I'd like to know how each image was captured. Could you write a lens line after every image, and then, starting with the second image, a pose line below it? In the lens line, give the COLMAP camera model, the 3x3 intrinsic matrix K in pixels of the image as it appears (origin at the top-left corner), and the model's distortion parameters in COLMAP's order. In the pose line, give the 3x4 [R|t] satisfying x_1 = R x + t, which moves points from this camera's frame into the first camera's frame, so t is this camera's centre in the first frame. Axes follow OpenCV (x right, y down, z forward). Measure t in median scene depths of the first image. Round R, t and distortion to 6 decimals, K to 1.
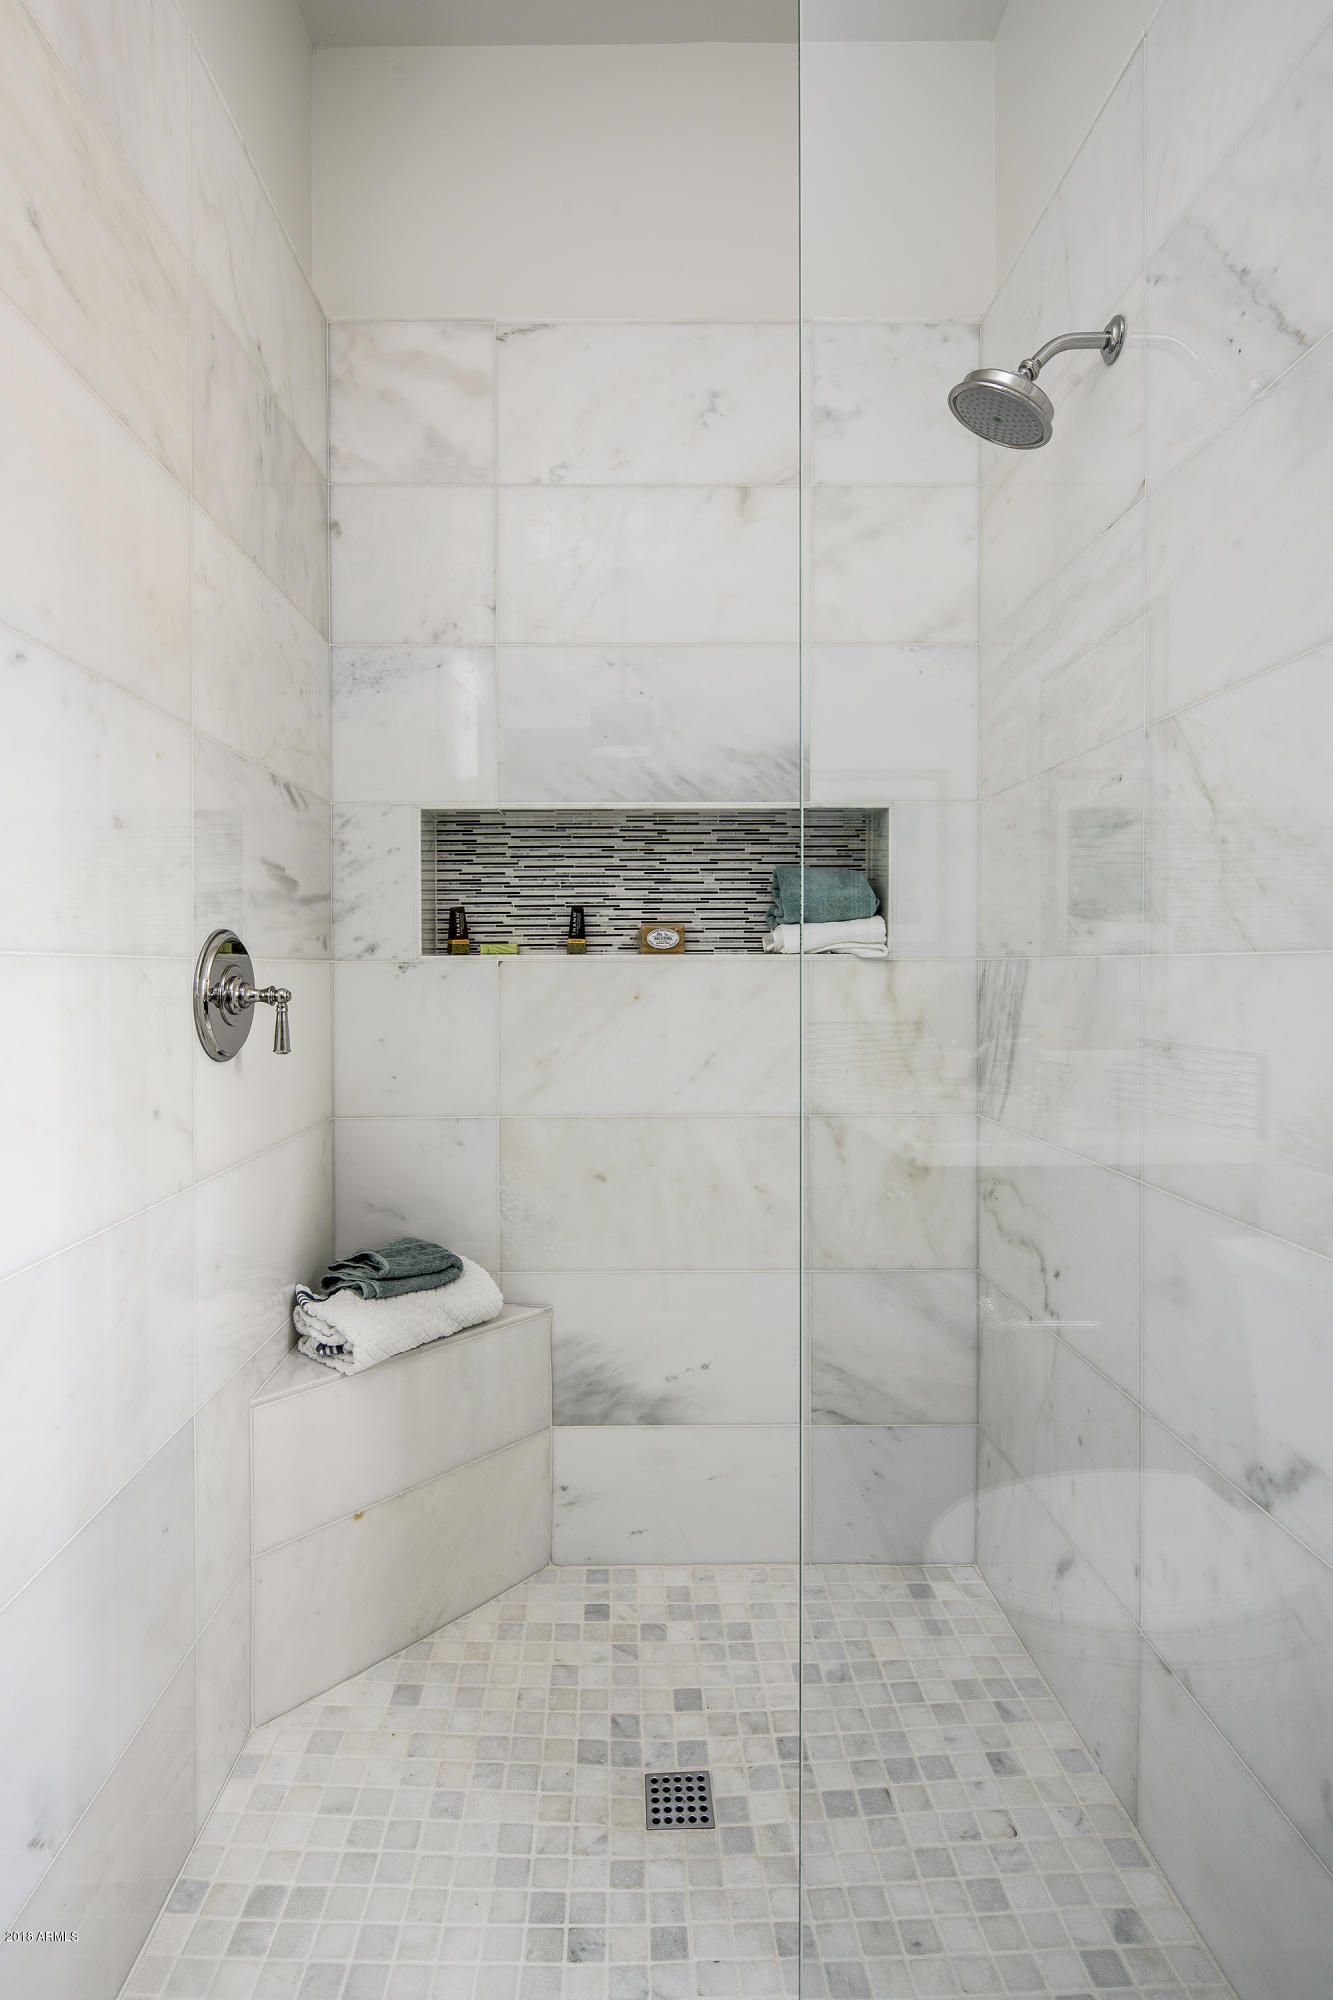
lens RADIAL K [[878.6, 0, 666.5], [0, 878.6, 1000.0], [0, 0, 1]] dist [0.000601, -0.000855]
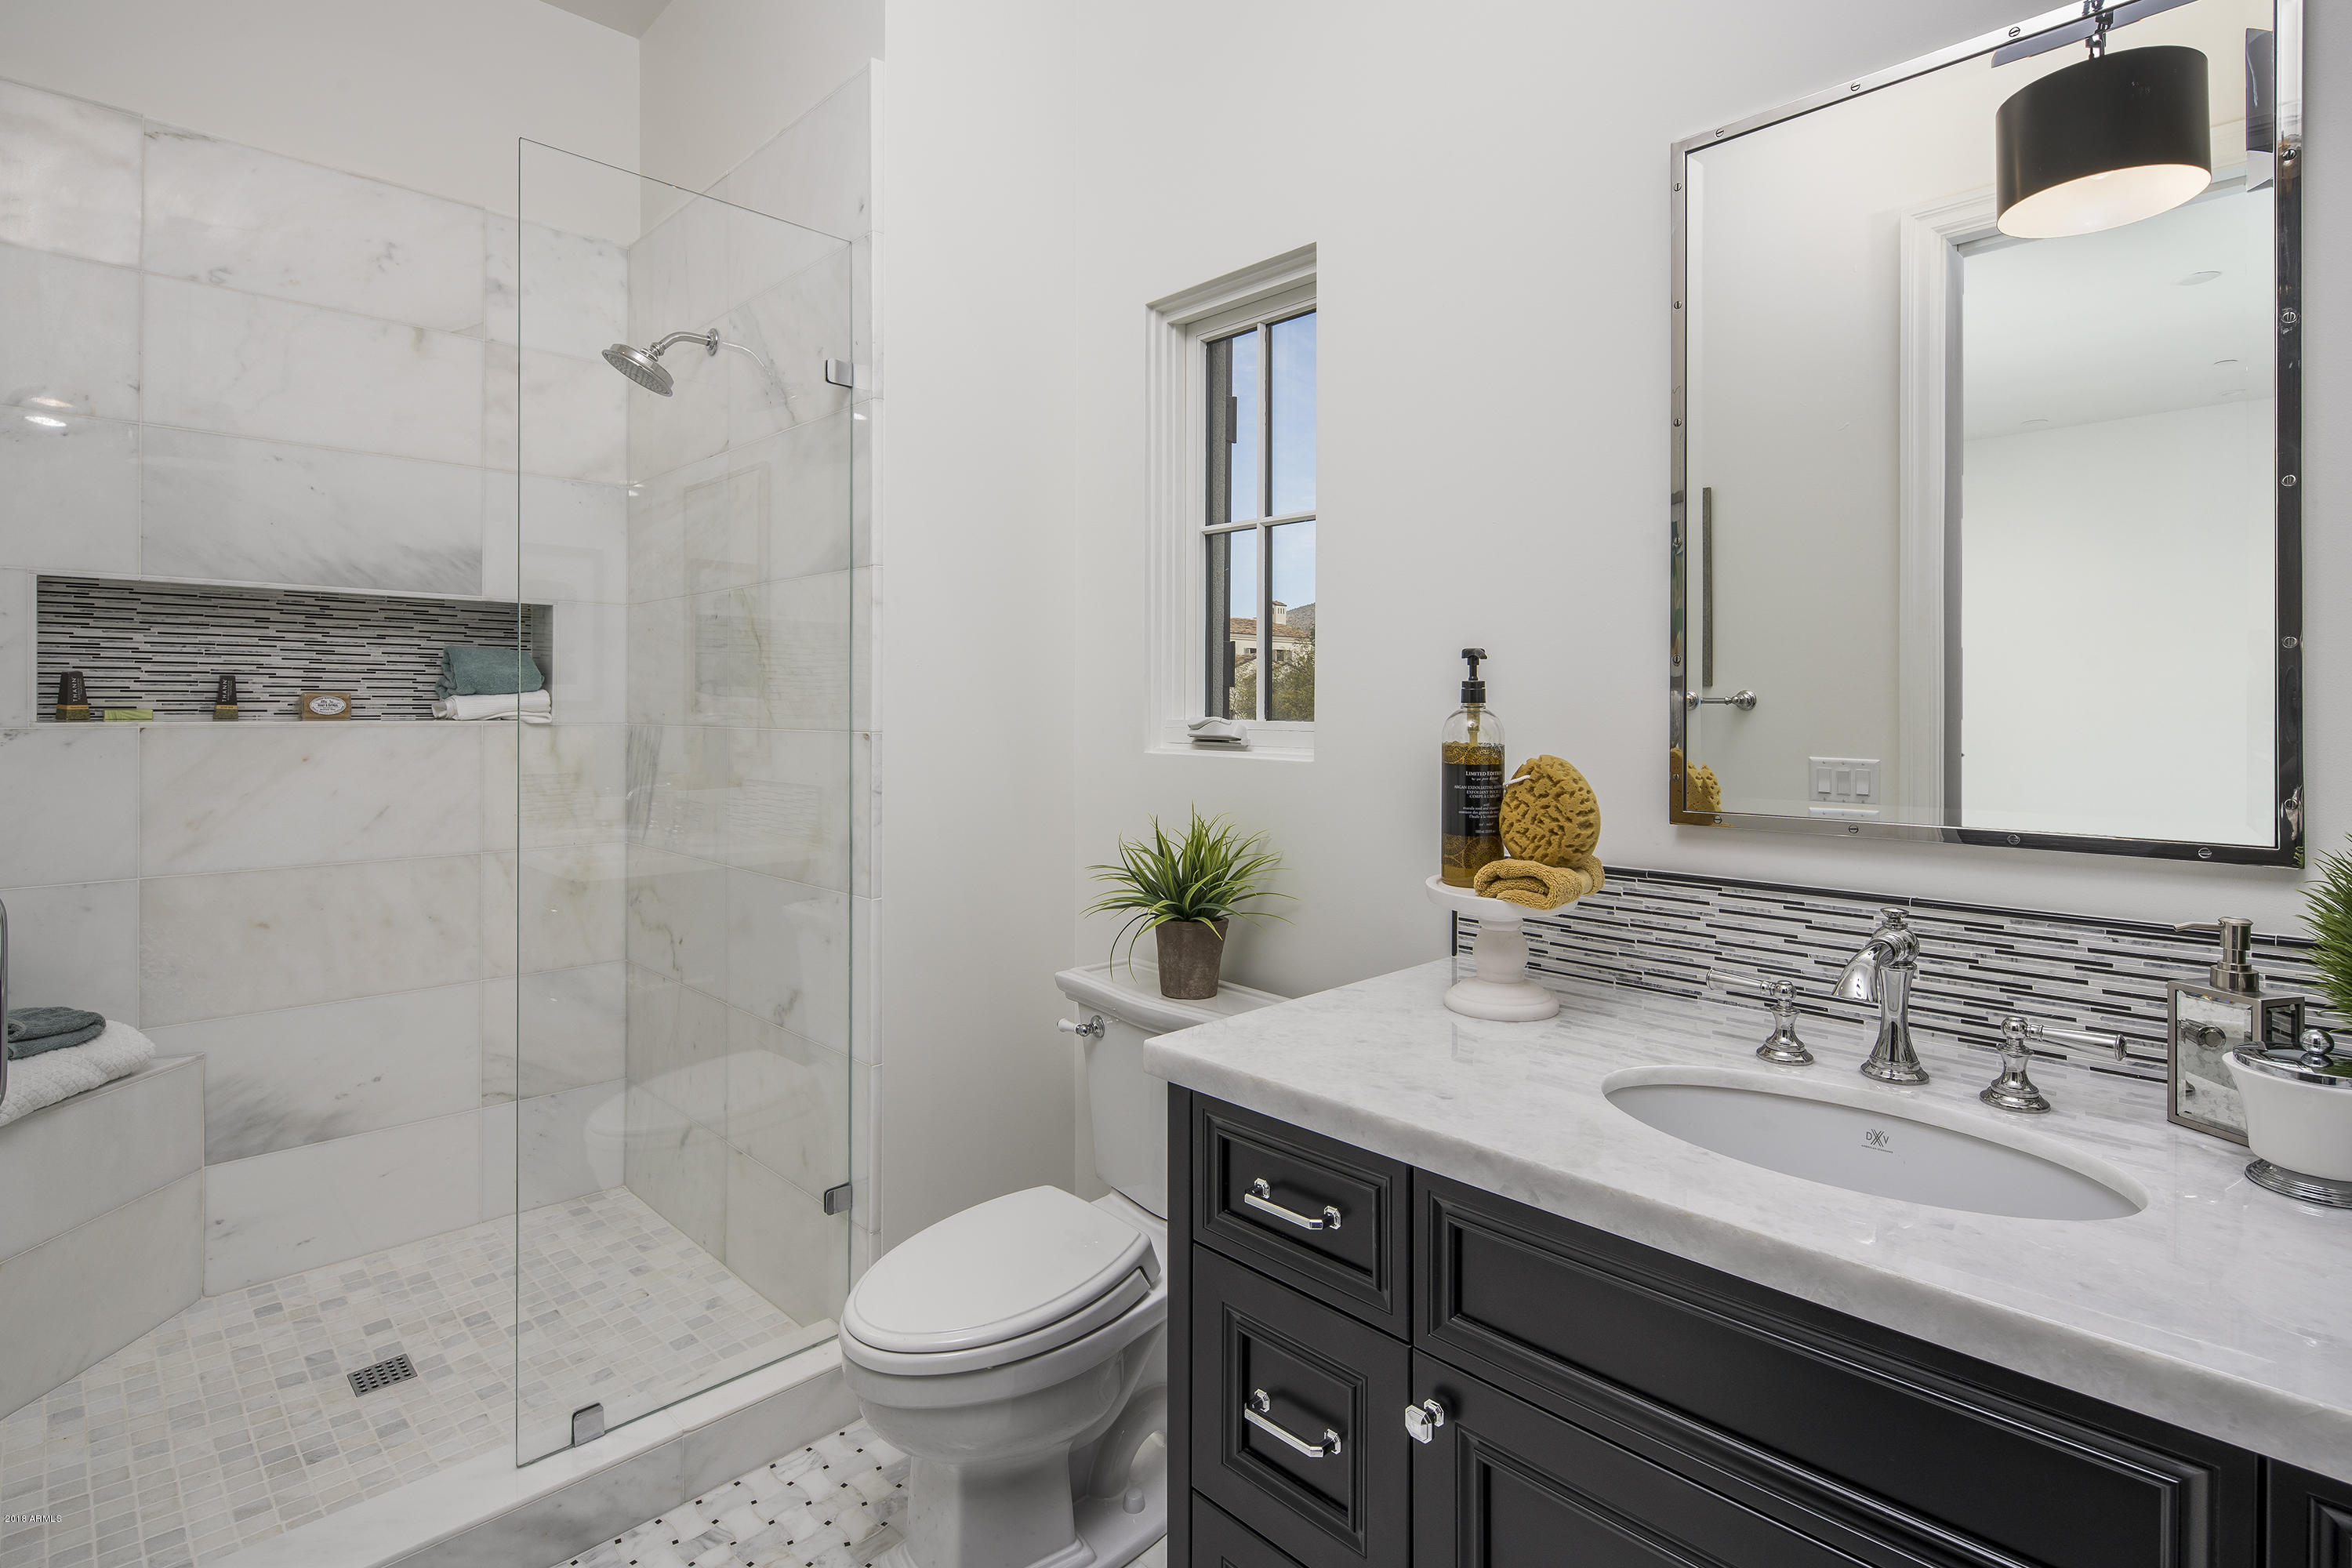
lens RADIAL K [[1148.4, 0, 1176.6], [0, 1148.4, 703.7], [0, 0, 1]] dist [0.001420, -0.002094]
pose [[0.717911, 0.009723, 0.696067, -0.244848], [0.013480, 0.999521, -0.027864, -0.017522], [-0.696005, 0.029387, 0.717436, -0.785369]]
